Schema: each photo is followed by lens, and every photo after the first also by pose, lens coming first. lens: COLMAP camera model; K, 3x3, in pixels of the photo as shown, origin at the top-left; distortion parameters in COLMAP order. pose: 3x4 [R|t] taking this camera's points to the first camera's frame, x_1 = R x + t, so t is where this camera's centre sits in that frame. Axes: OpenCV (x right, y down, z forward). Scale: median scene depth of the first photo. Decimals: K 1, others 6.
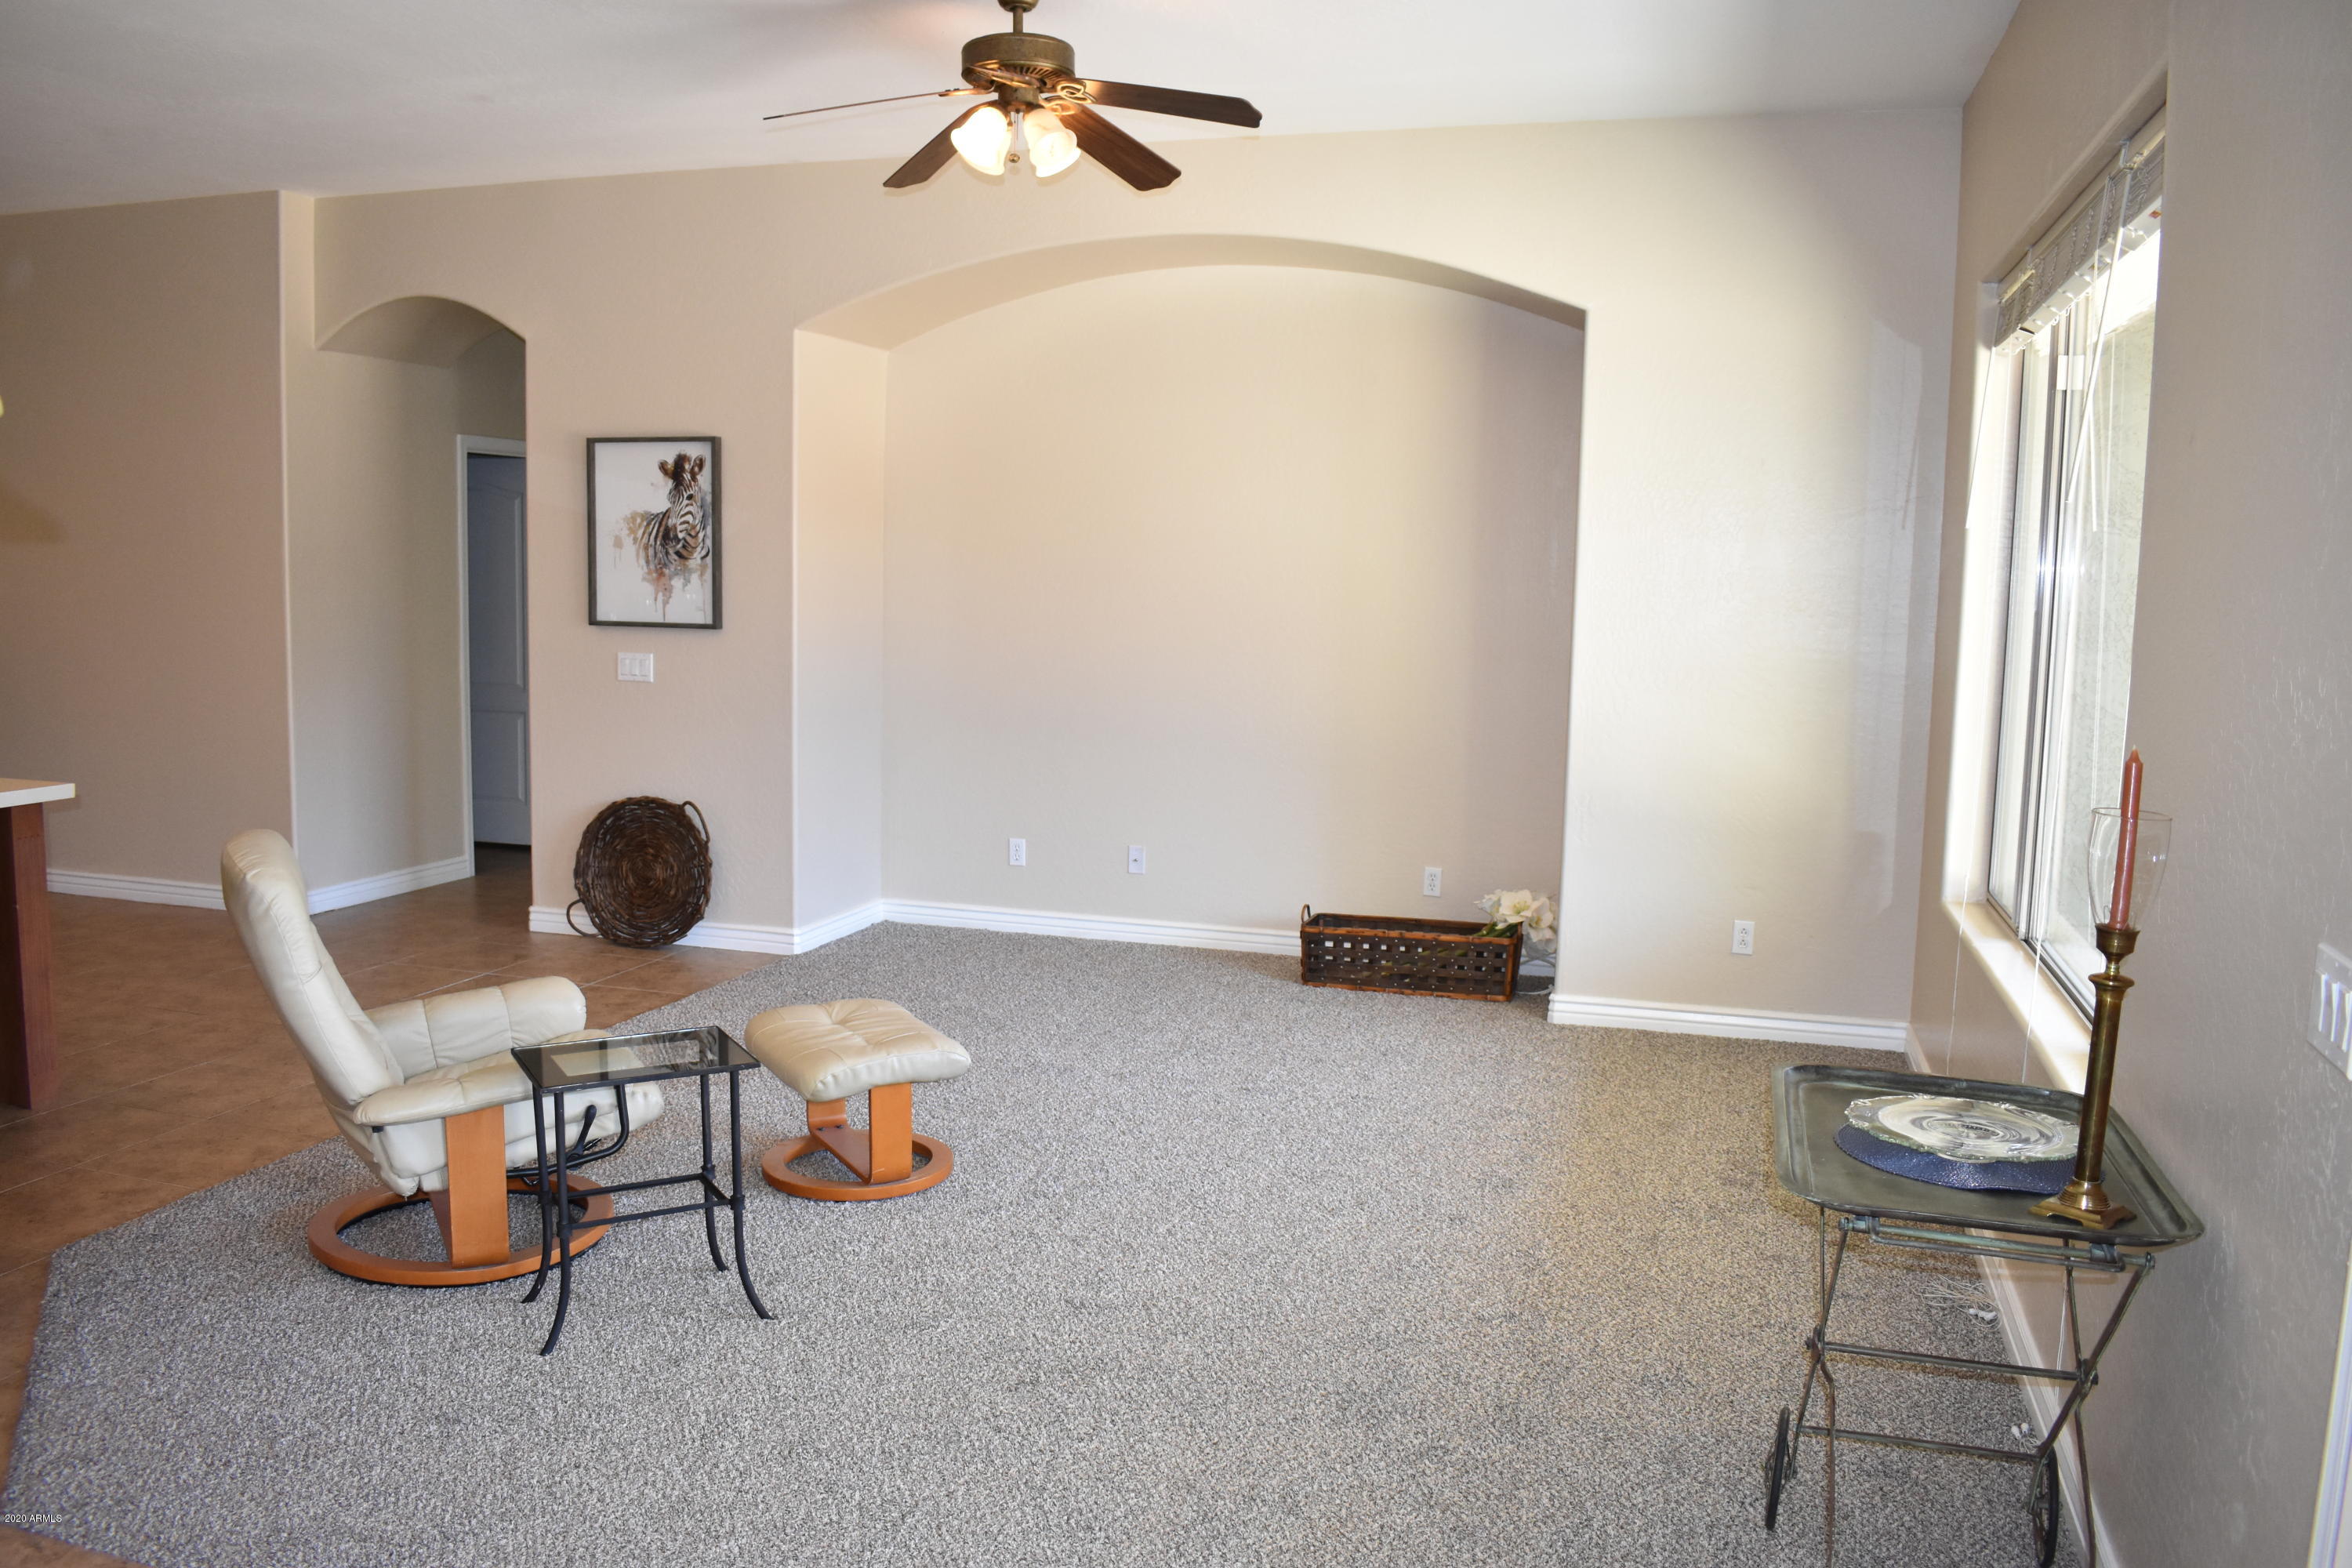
lens RADIAL K [[1846.8, 0, 1160.9], [0, 1846.8, 782.6], [0, 0, 1]] dist [-0.099638, 0.026011]
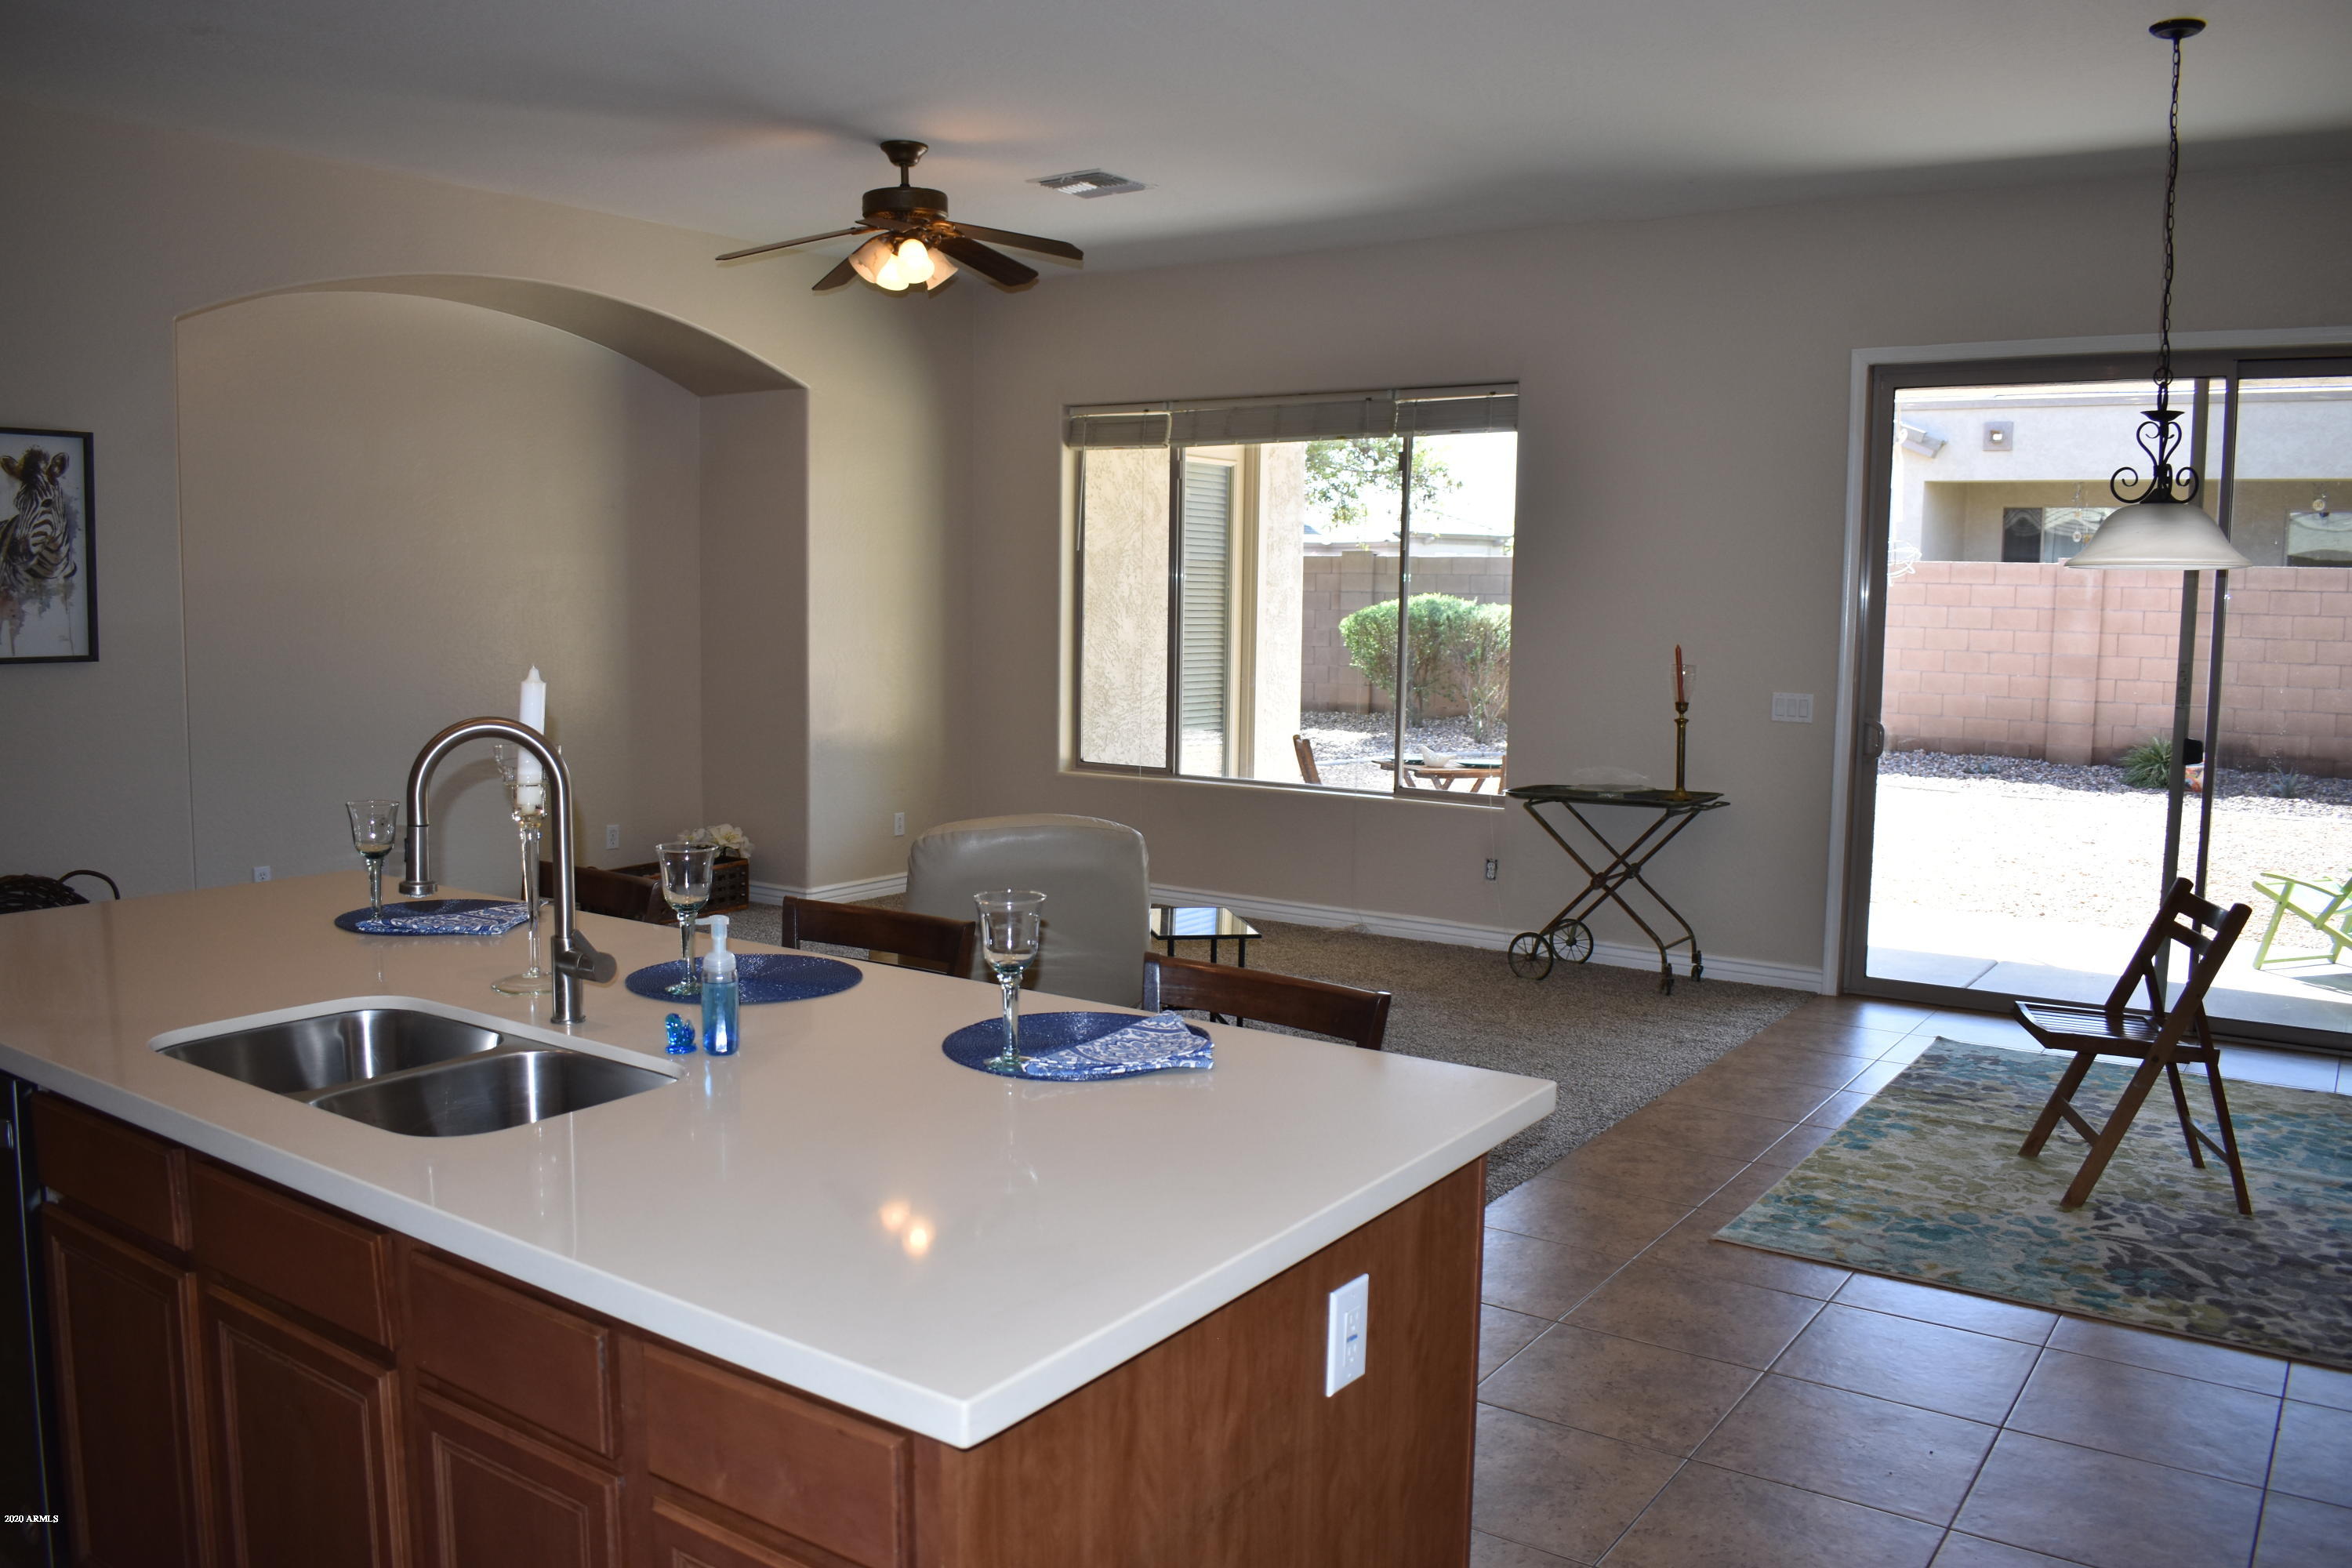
lens RADIAL K [[1846.8, 0, 1160.8], [0, 1846.8, 783.4], [0, 0, 1]] dist [-0.099638, 0.026011]
pose [[0.298604, -0.116544, 0.947235, -0.878111], [0.104933, 0.990508, 0.088789, -0.049668], [-0.948591, 0.072884, 0.307998, 0.288897]]
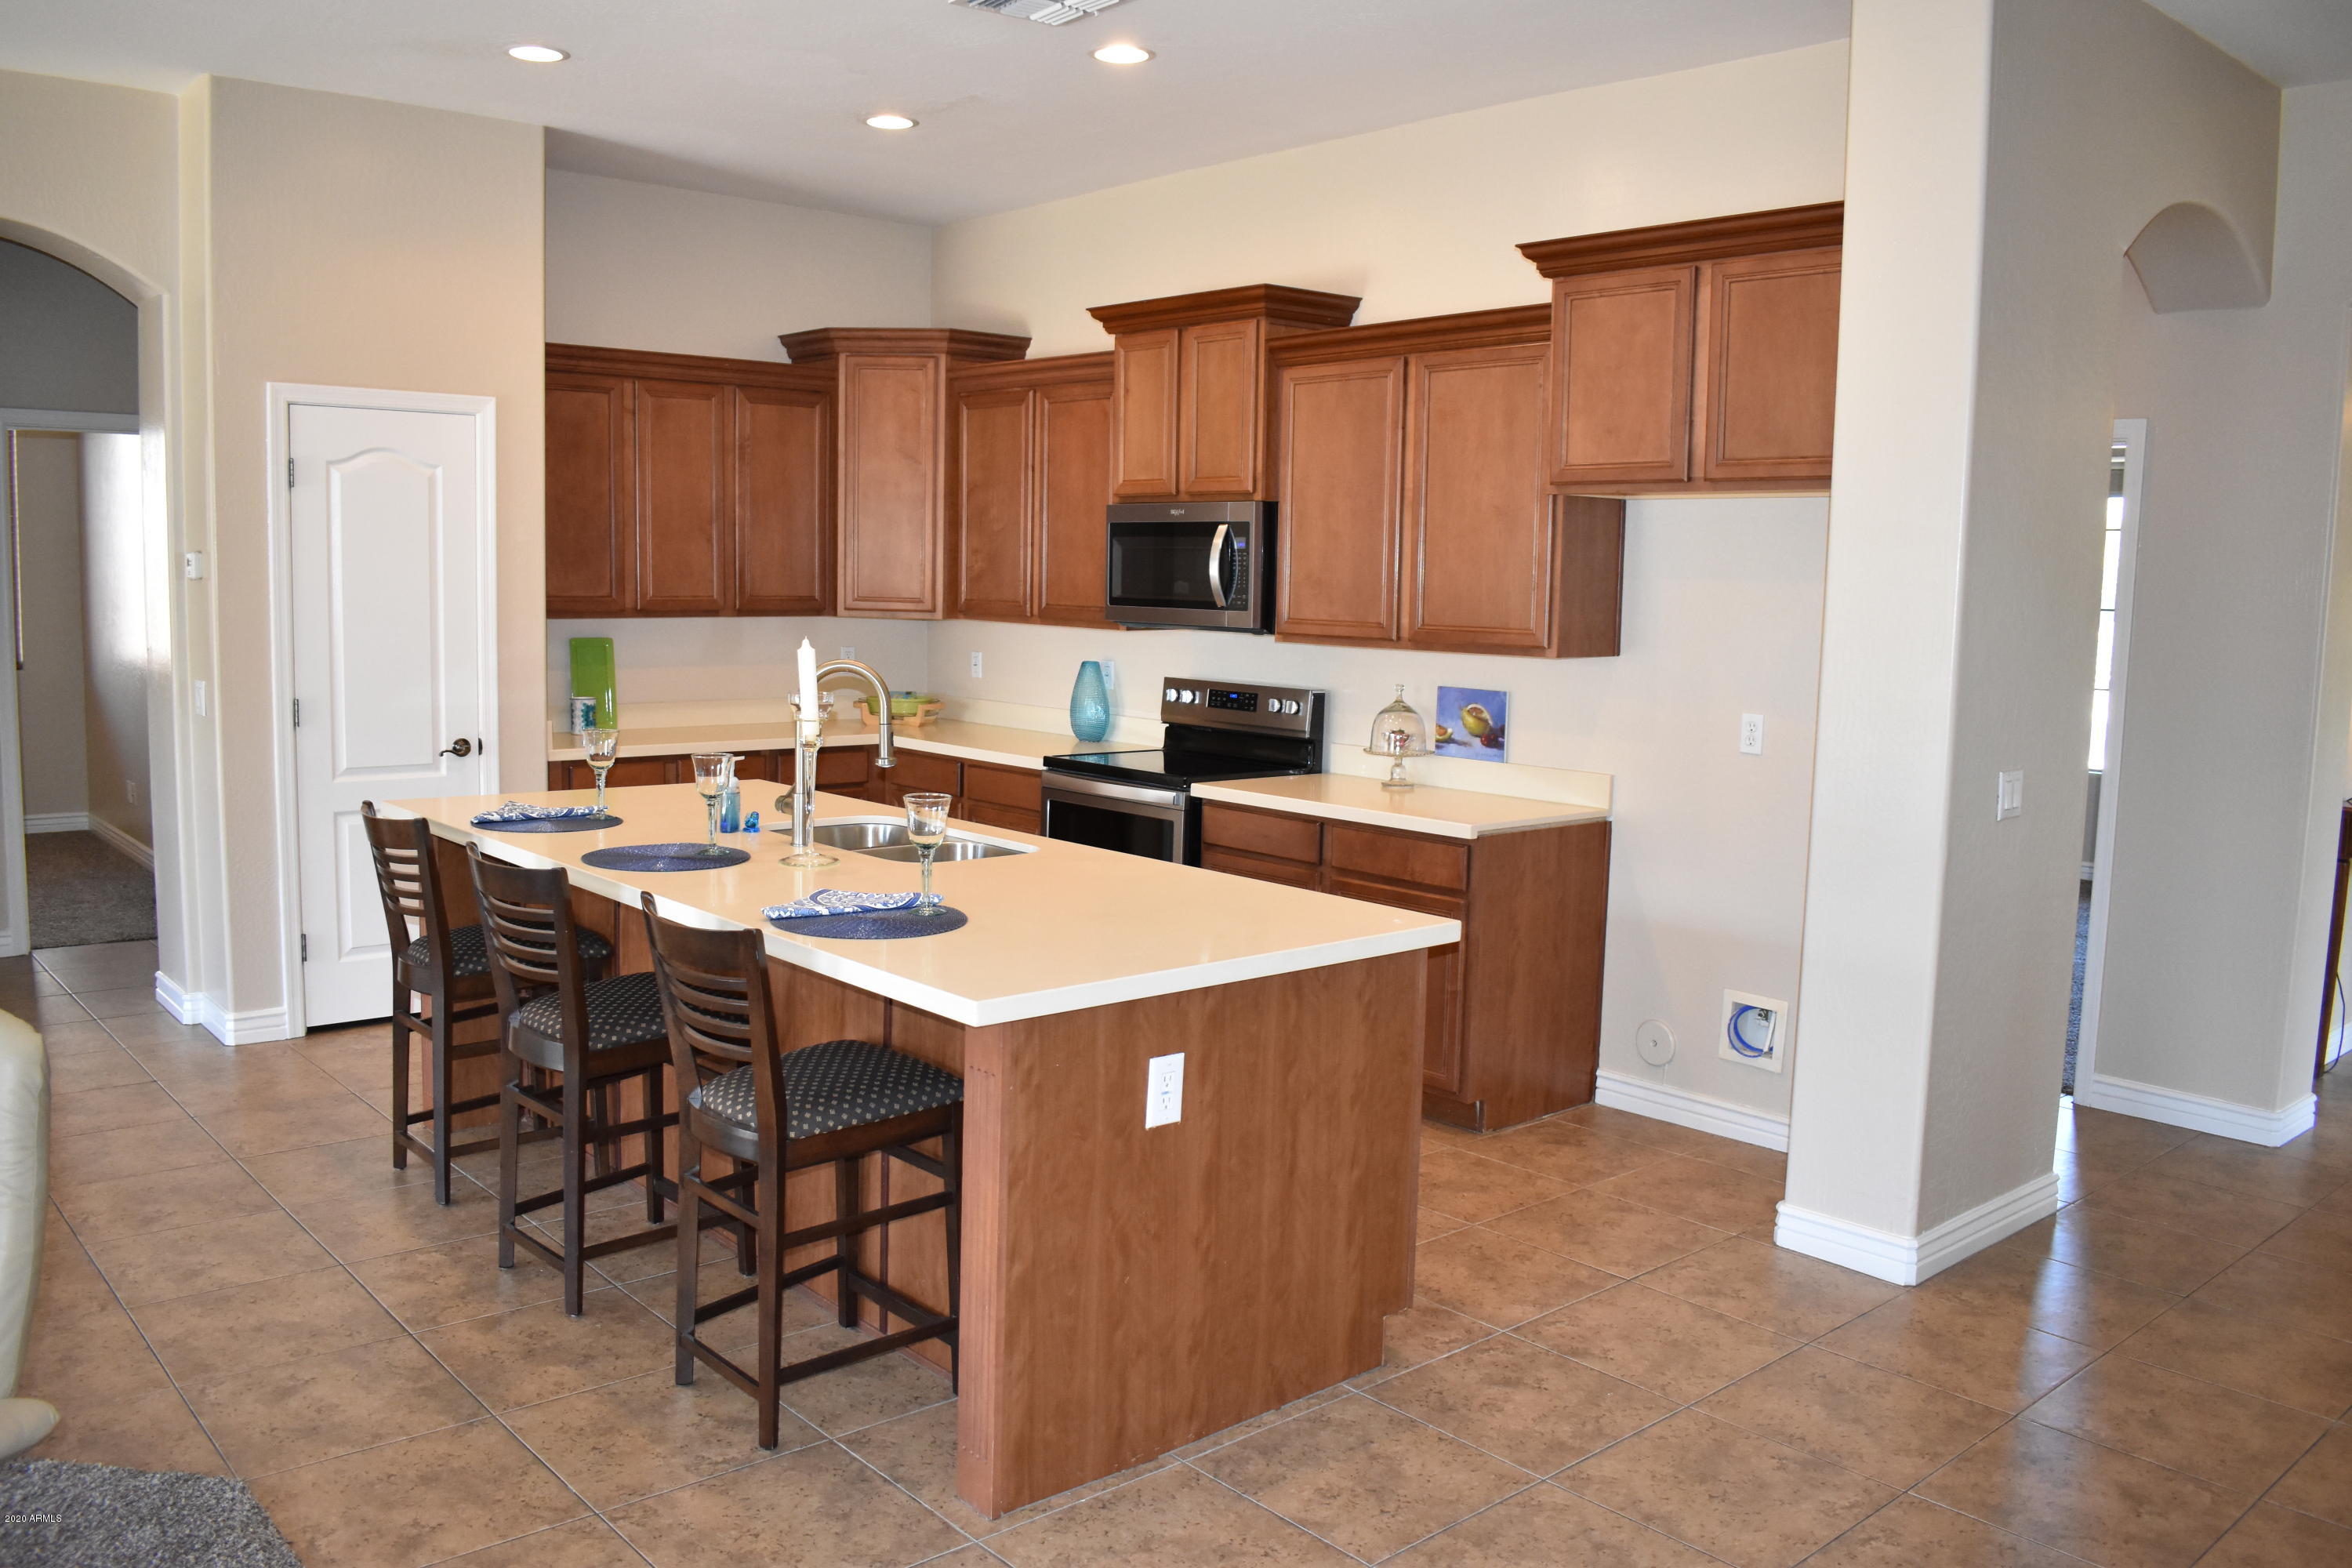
lens RADIAL K [[1846.8, 0, 1157.4], [0, 1846.8, 788.3], [0, 0, 1]] dist [-0.099638, 0.026011]
pose [[-0.521631, 0.070101, -0.850286, -0.110027], [-0.133096, 0.977731, 0.162260, -0.115163], [0.842726, 0.197810, -0.500685, 0.924321]]
